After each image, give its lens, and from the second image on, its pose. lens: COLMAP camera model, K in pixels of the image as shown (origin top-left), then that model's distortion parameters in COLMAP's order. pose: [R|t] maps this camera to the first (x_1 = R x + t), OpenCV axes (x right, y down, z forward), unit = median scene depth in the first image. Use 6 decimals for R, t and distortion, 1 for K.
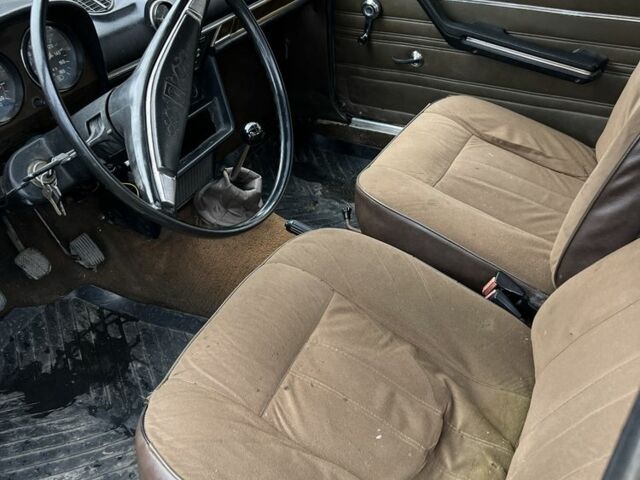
lens RADIAL K [[649.7, 0, 320.0], [0, 649.7, 240.0], [0, 0, 1]] dist [0.187408, -0.530921]
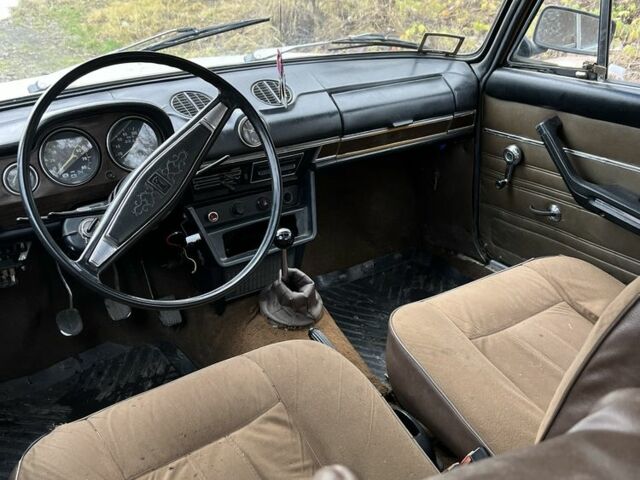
lens RADIAL K [[649.7, 0, 320.0], [0, 649.7, 240.0], [0, 0, 1]] dist [0.187408, -0.530921]
pose [[0.861273, 0.204323, -0.465254, 0.375545], [-0.287893, 0.950679, -0.115439, -0.043315], [0.418721, 0.233368, 0.877617, 0.063375]]
